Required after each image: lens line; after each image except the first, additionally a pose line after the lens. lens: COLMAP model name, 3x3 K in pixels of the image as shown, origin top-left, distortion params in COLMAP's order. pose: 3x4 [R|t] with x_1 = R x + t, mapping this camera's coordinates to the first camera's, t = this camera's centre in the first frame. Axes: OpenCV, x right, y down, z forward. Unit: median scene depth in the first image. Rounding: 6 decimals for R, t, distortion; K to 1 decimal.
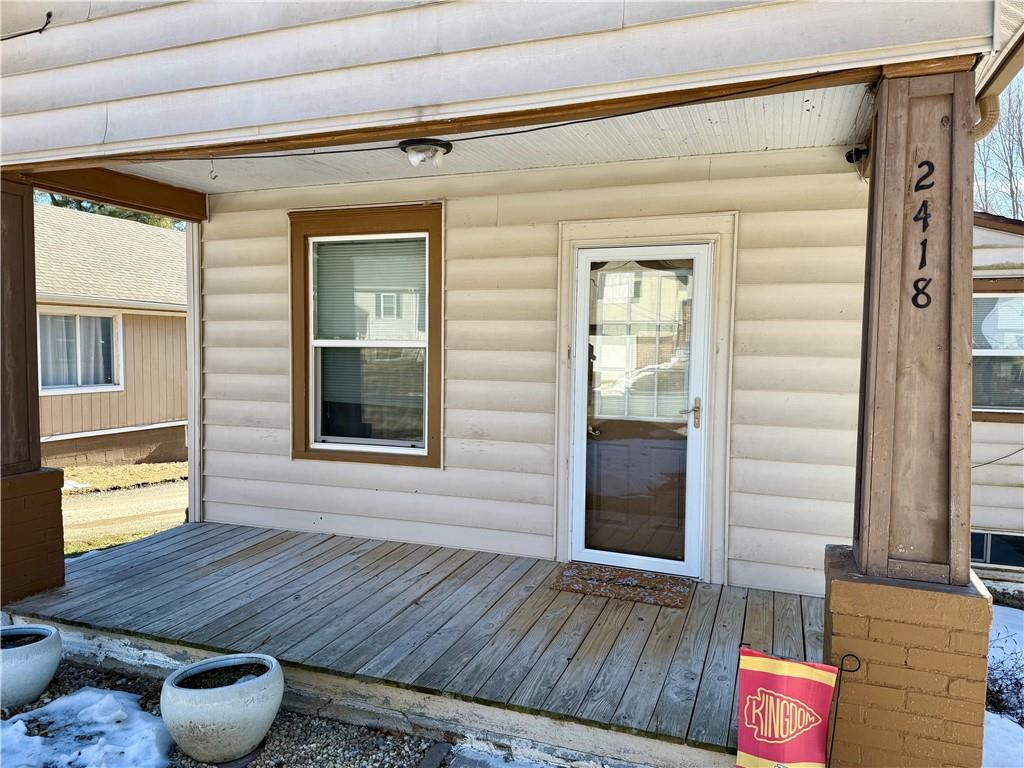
lens RADIAL K [[704.6, 0, 511.7], [0, 704.6, 393.3], [0, 0, 1]] dist [0.089694, -0.114351]
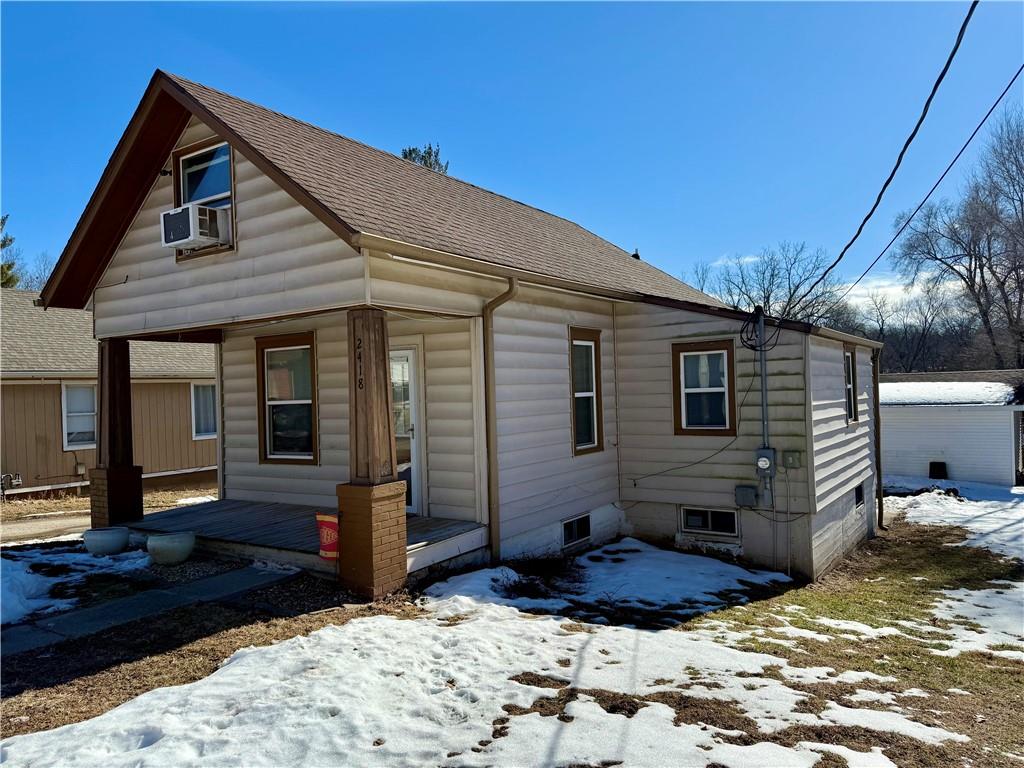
lens RADIAL K [[698.7, 0, 515.9], [0, 698.7, 388.9], [0, 0, 1]] dist [0.124700, -0.214997]
pose [[0.973472, -0.043026, -0.224723, 0.903861], [0.028580, 0.997334, -0.067150, 0.044388], [0.227013, 0.058946, 0.972106, -0.802258]]
